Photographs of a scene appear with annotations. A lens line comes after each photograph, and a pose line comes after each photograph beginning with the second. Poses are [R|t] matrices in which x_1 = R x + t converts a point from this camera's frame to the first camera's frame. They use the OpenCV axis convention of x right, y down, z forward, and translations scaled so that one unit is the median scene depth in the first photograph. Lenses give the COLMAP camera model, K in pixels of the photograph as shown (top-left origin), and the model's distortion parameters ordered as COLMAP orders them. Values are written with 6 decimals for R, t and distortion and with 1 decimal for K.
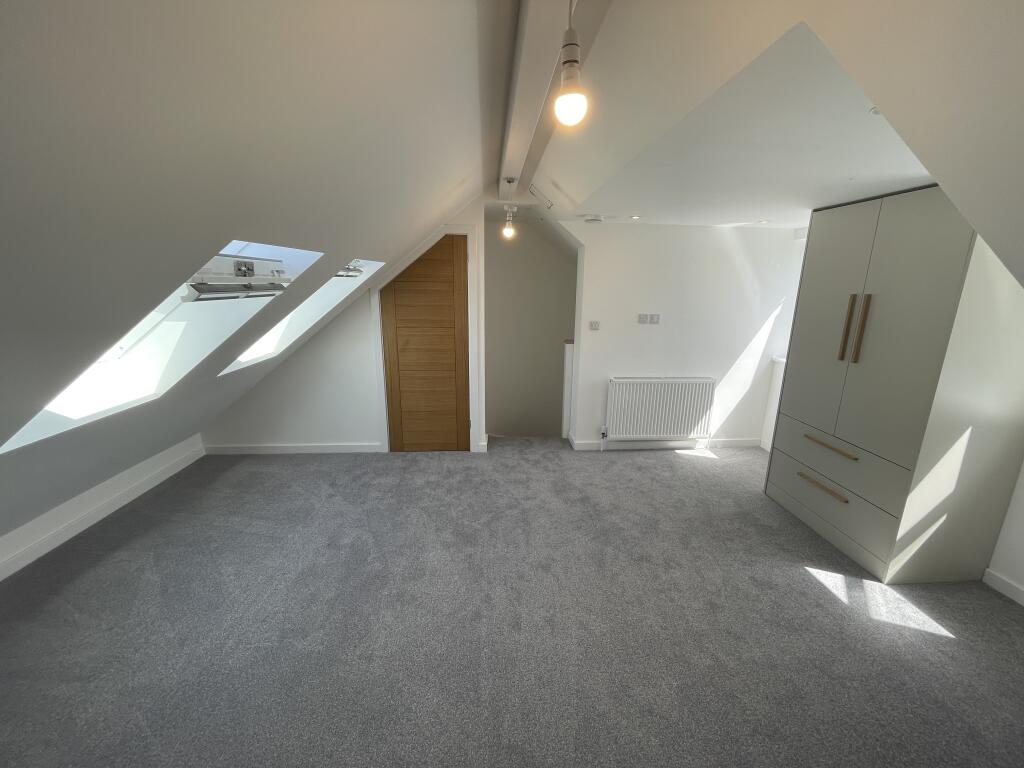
lens RADIAL K [[413.2, 0, 511.9], [0, 413.2, 383.4], [0, 0, 1]] dist [-0.002094, 0.000369]
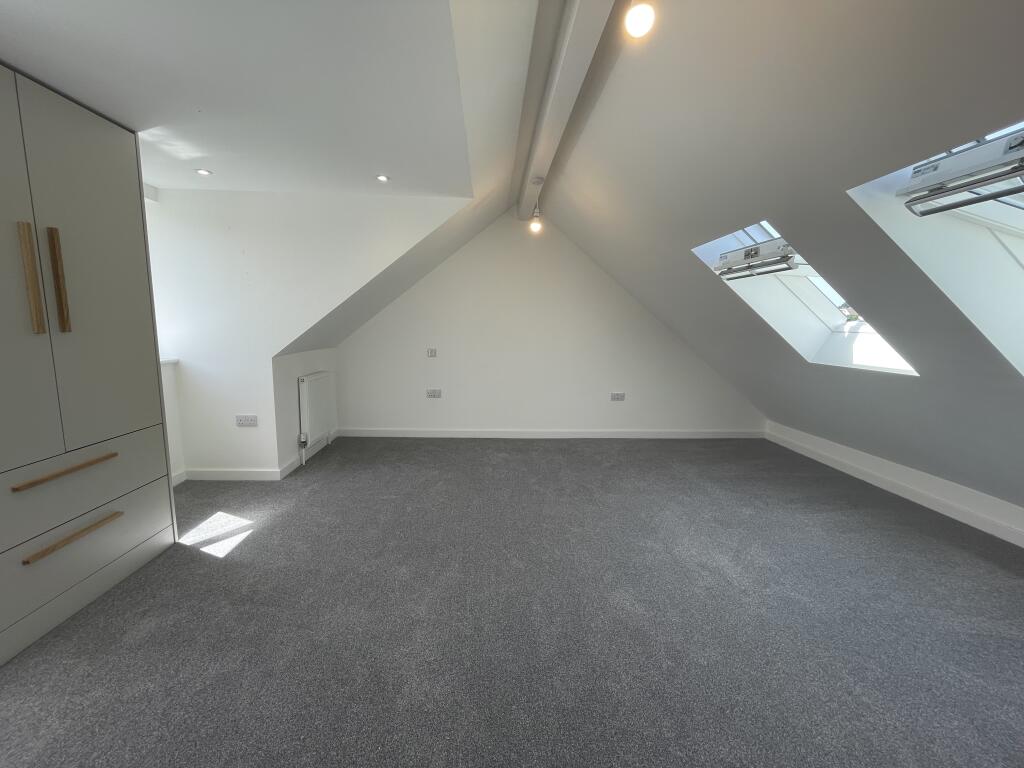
lens RADIAL K [[413.2, 0, 511.5], [0, 413.2, 383.1], [0, 0, 1]] dist [-0.002094, 0.000369]
pose [[-0.999413, -0.033186, -0.008508, 0.117071], [-0.033930, 0.924496, 0.379679, -0.266018], [-0.004735, 0.379745, -0.925079, 1.742635]]
